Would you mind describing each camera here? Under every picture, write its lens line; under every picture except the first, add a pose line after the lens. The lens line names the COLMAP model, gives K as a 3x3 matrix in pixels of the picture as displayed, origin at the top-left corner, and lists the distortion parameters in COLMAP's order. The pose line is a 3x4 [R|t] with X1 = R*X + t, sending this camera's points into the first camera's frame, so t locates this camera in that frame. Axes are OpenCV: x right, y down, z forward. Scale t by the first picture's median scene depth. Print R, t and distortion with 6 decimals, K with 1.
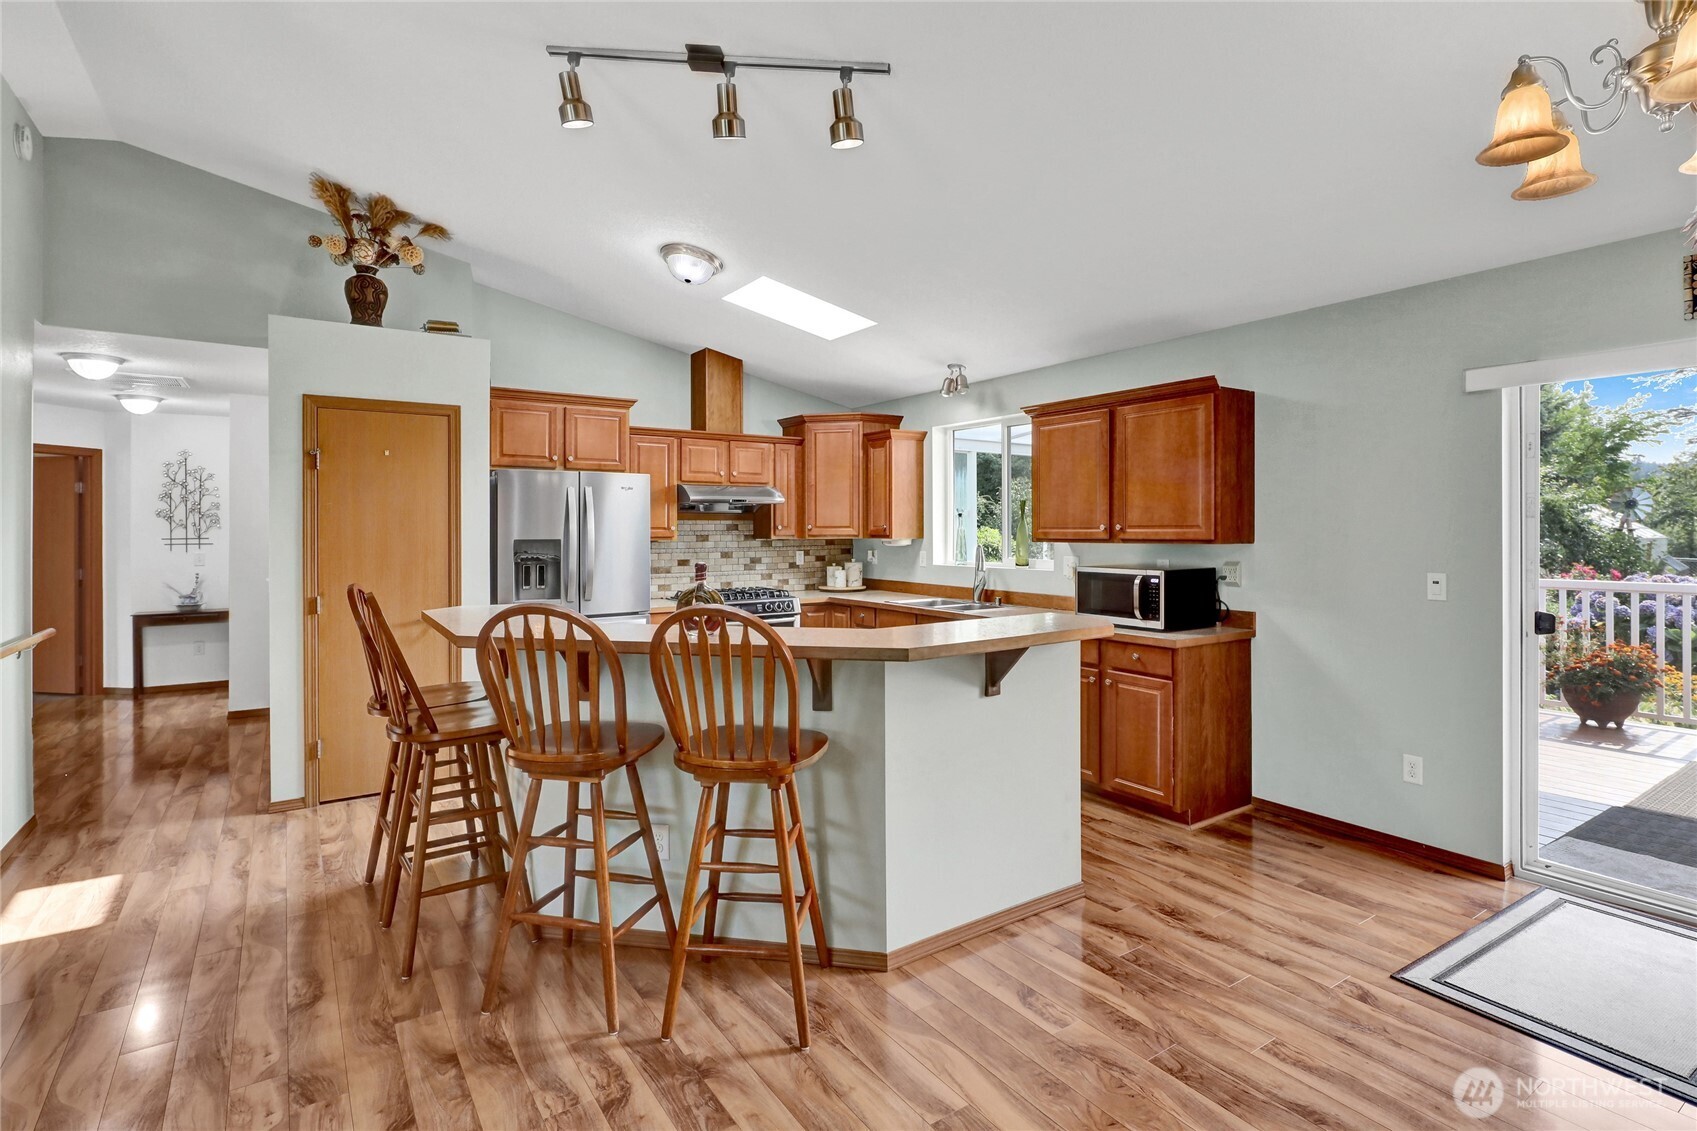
lens RADIAL K [[833.4, 0, 853.7], [0, 833.4, 528.7], [0, 0, 1]] dist [0.007380, -0.004569]
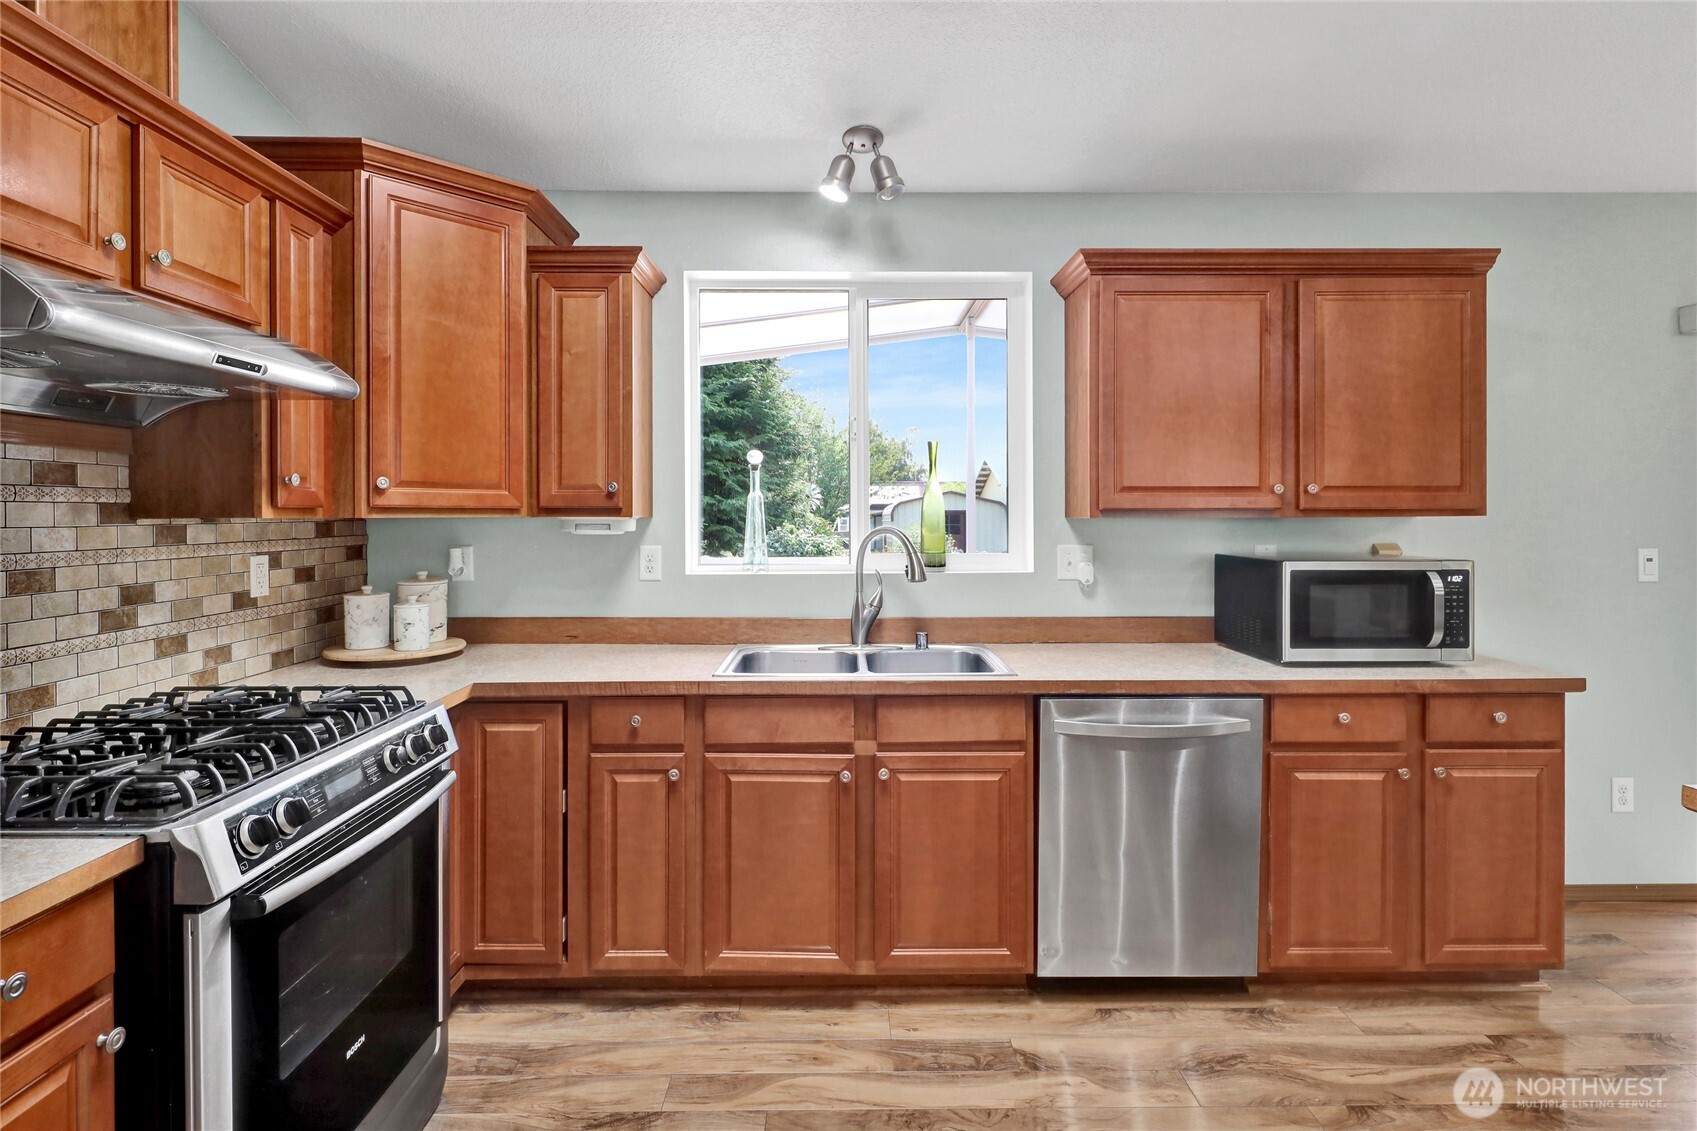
lens RADIAL K [[833.4, 0, 845.6], [0, 833.4, 511.6], [0, 0, 1]] dist [0.007380, -0.004569]
pose [[0.554153, 0.006081, 0.832393, -0.288849], [0.000905, 0.999968, -0.007908, 0.015965], [-0.832415, 0.005136, 0.554129, 0.831180]]
